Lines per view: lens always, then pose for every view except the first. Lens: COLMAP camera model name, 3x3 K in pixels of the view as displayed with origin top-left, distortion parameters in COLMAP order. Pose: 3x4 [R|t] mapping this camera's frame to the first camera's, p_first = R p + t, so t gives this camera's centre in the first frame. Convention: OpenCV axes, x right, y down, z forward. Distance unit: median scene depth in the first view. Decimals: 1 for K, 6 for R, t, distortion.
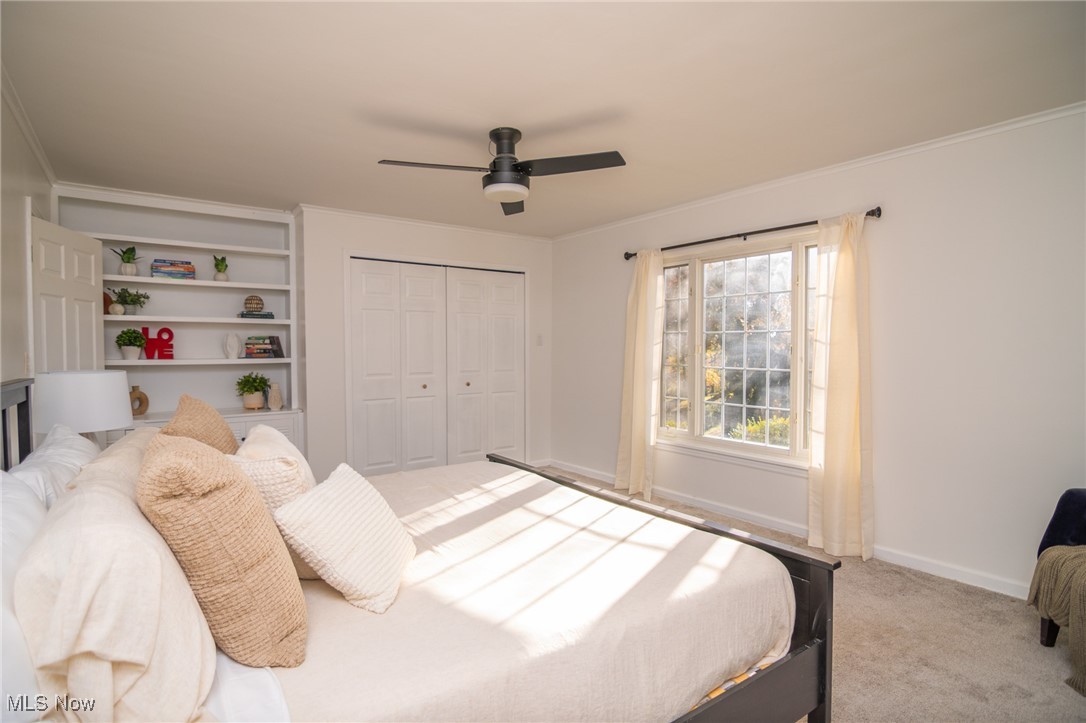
lens RADIAL K [[557.0, 0, 540.6], [0, 557.0, 366.9], [0, 0, 1]] dist [-0.019458, -0.000321]
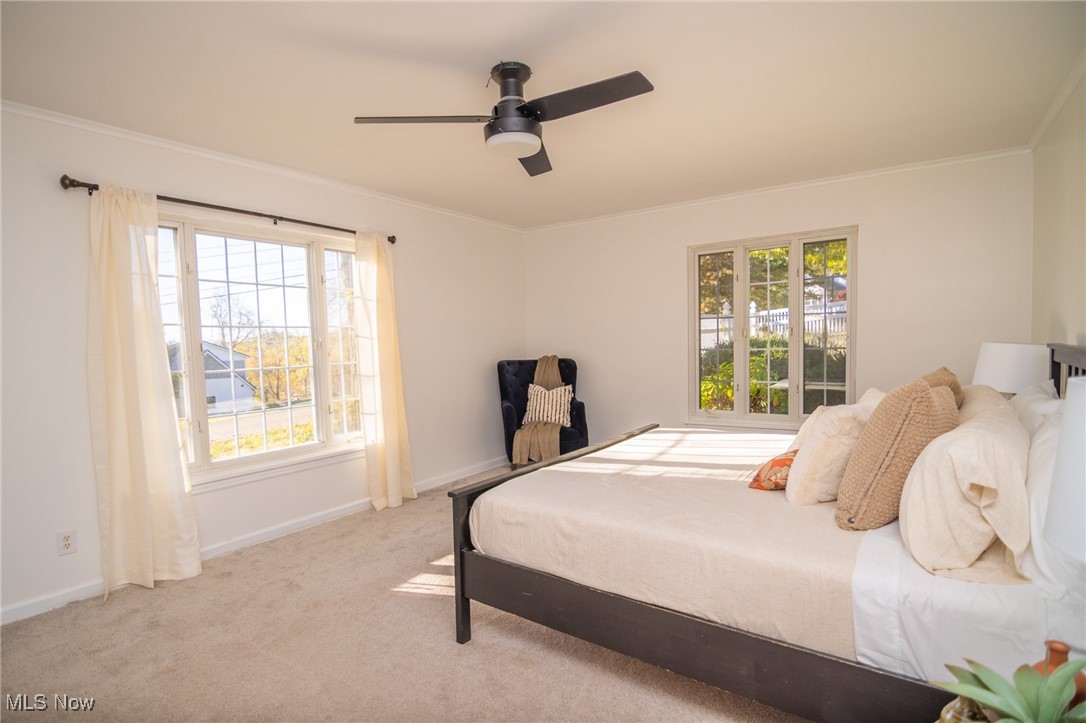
lens RADIAL K [[557.0, 0, 540.6], [0, 557.0, 366.9], [0, 0, 1]] dist [-0.019458, -0.000321]
pose [[-0.340555, -0.040014, 0.939373, -1.124359], [0.056495, 0.996418, 0.062925, -0.054378], [-0.938526, 0.074499, -0.337074, 1.636938]]
